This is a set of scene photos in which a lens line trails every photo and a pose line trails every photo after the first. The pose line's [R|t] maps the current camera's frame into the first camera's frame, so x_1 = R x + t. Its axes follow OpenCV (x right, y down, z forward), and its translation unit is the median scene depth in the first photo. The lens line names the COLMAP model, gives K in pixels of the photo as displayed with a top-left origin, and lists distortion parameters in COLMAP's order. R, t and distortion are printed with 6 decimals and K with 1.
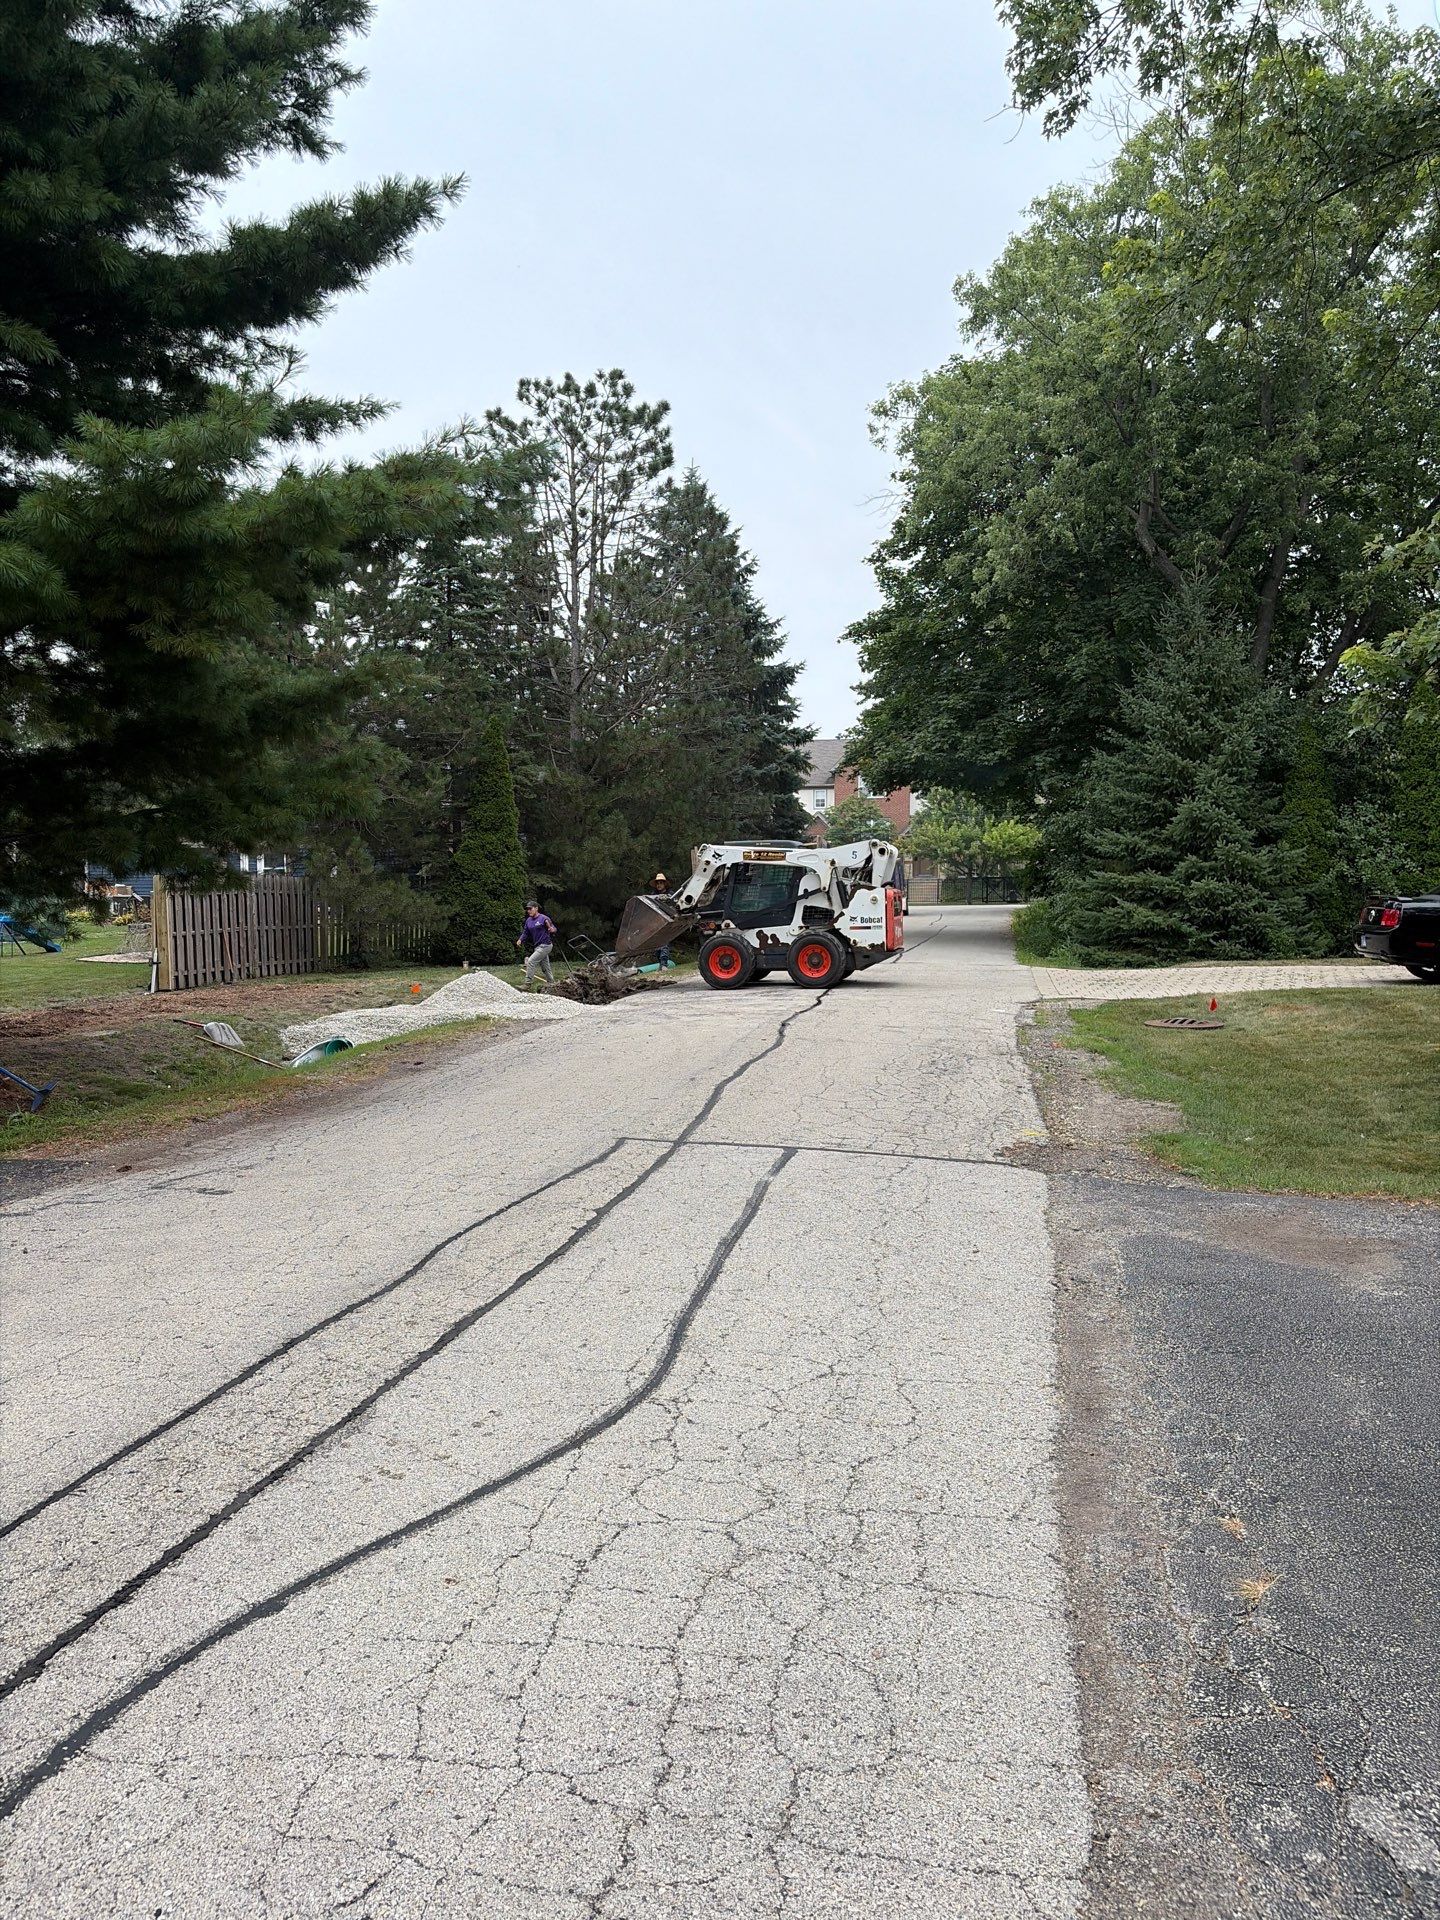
lens RADIAL K [[1388.2, 0, 713.9], [0, 1388.2, 985.0], [0, 0, 1]] dist [0.025693, -0.046299]
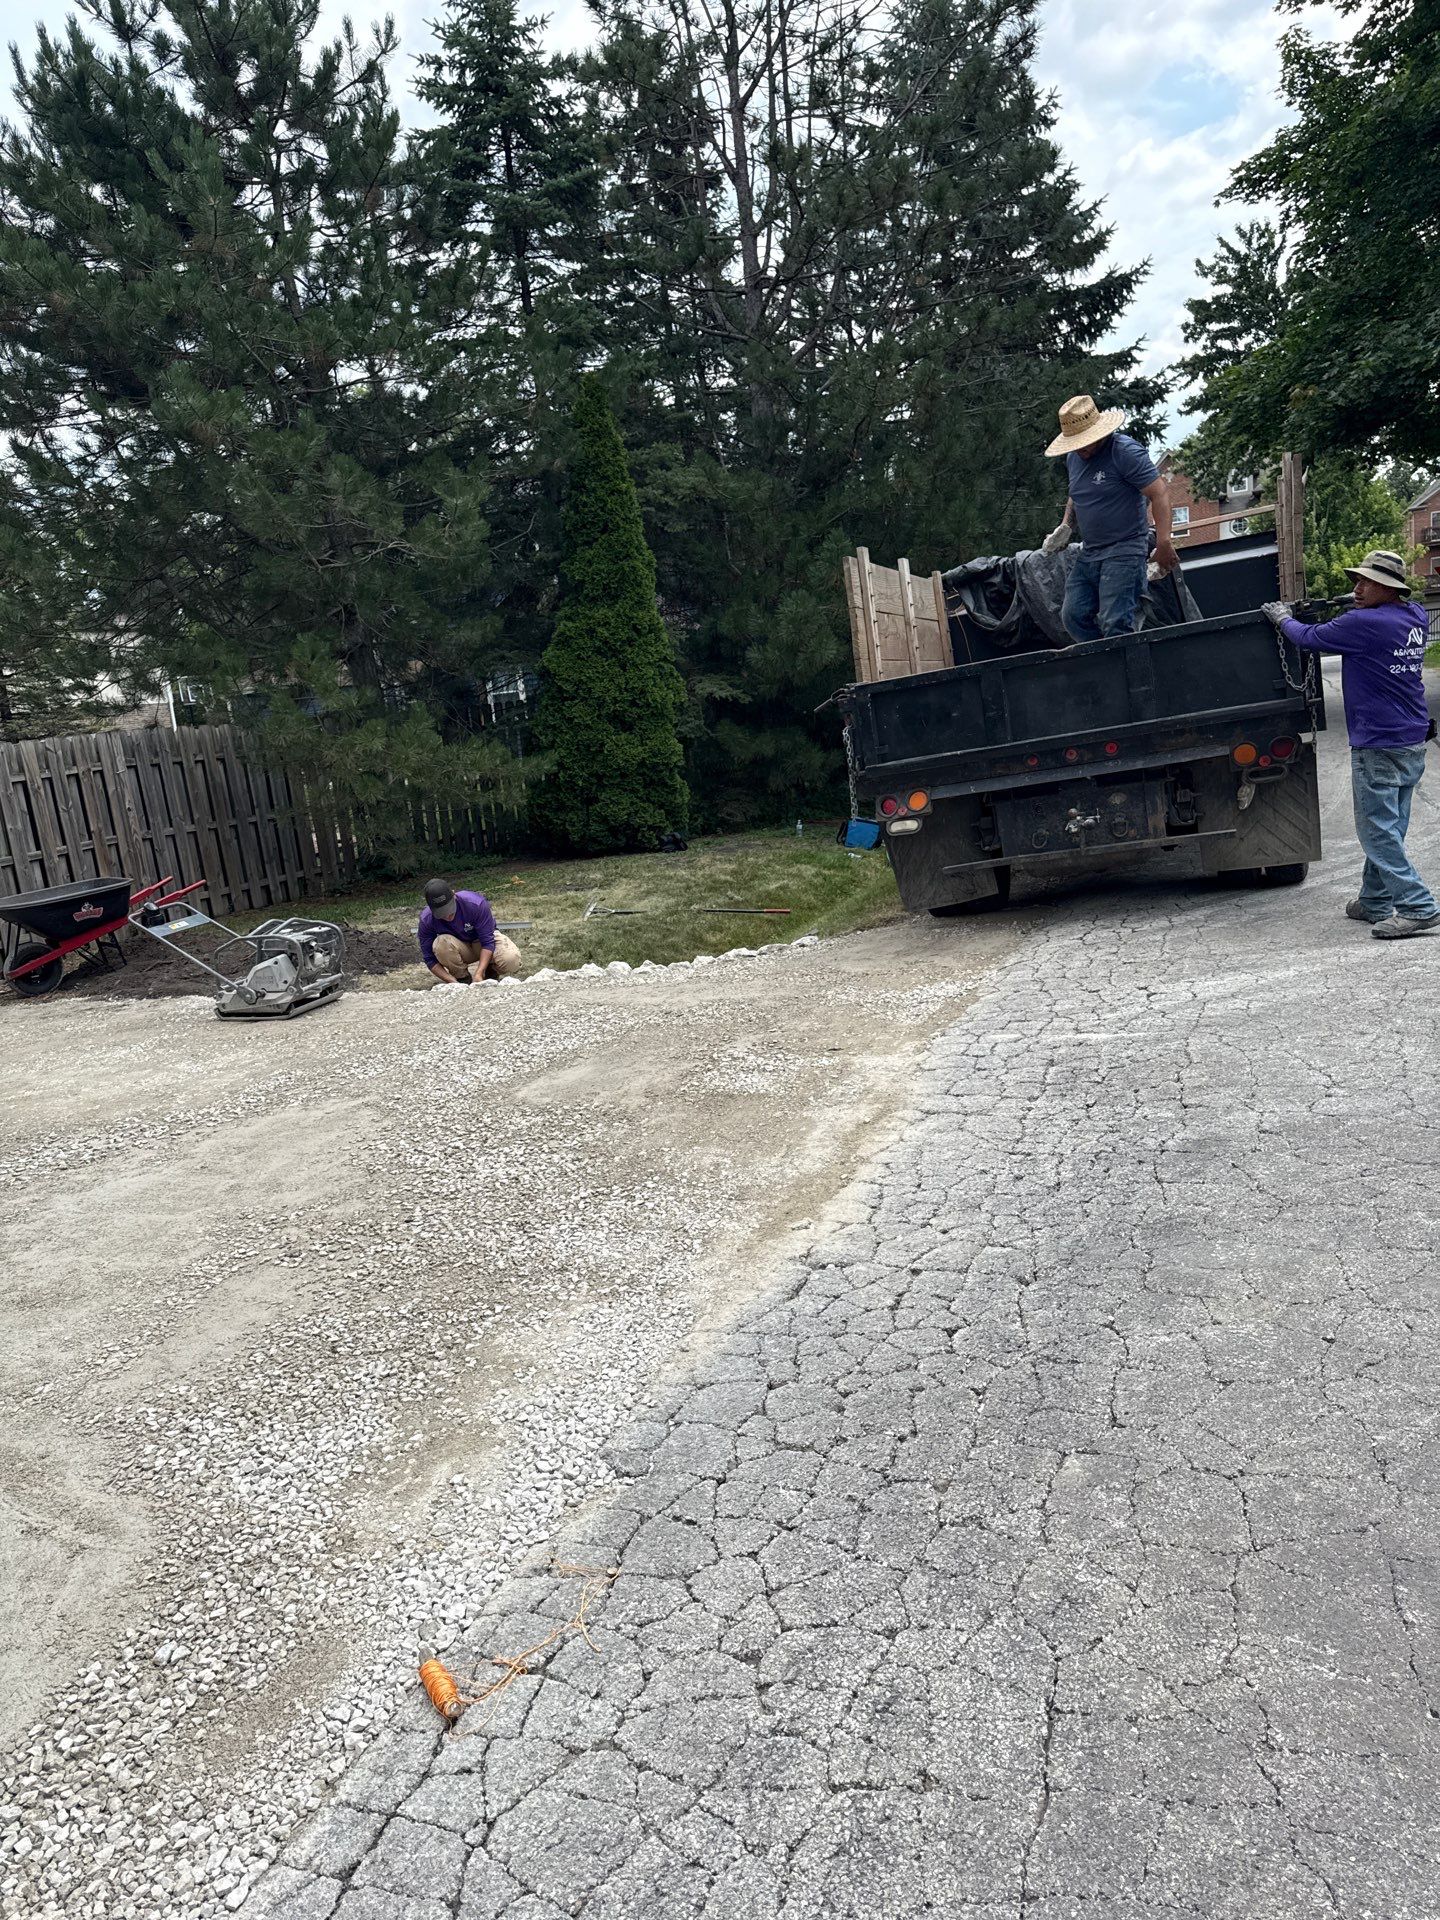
lens RADIAL K [[1374.7, 0, 718.4], [0, 1374.7, 1002.9], [0, 0, 1]] dist [0.069779, -0.109224]
pose [[0.979791, -0.052944, -0.192888, -0.020613], [0.082583, 0.985380, 0.149018, -0.030211], [0.182178, -0.161936, 0.969839, 0.415213]]
